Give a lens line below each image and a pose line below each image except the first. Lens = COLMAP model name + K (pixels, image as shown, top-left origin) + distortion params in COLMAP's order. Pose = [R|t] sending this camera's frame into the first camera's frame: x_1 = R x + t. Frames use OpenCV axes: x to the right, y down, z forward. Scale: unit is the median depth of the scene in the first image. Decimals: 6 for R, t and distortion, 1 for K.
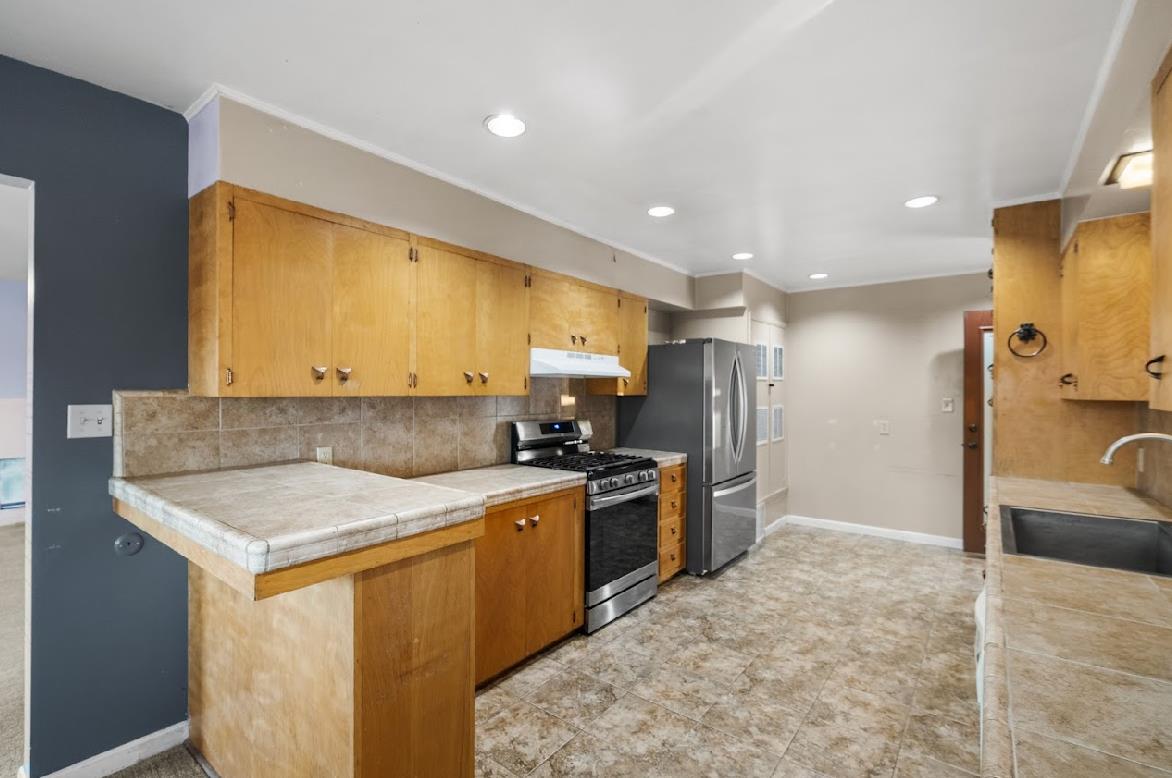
lens RADIAL K [[521.8, 0, 586.0], [0, 521.8, 389.0], [0, 0, 1]] dist [-0.002392, -0.000378]
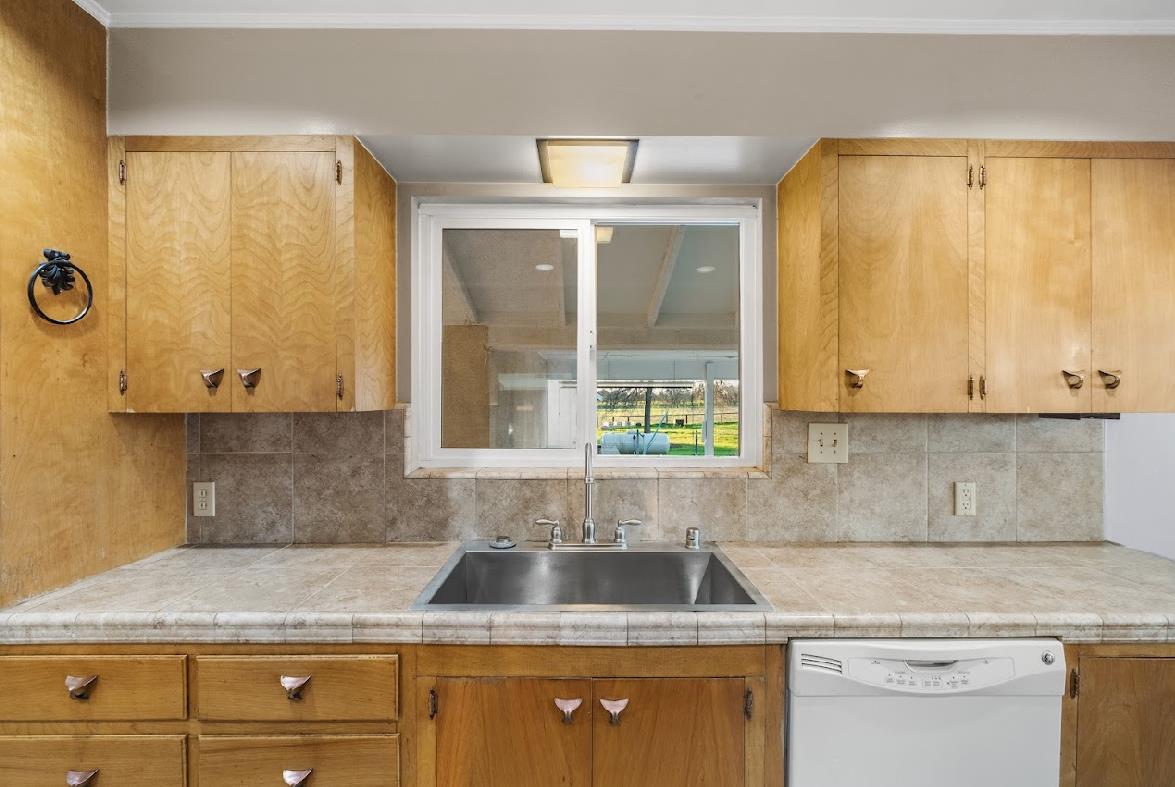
lens RADIAL K [[540.3, 0, 587.5], [0, 540.3, 393.5], [0, 0, 1]] dist [0.001118, 0.000178]
pose [[-0.623090, 0.005561, 0.782130, 0.206251], [-0.004416, 0.999934, -0.010628, 0.002985], [-0.782138, -0.010076, -0.623024, 1.022748]]
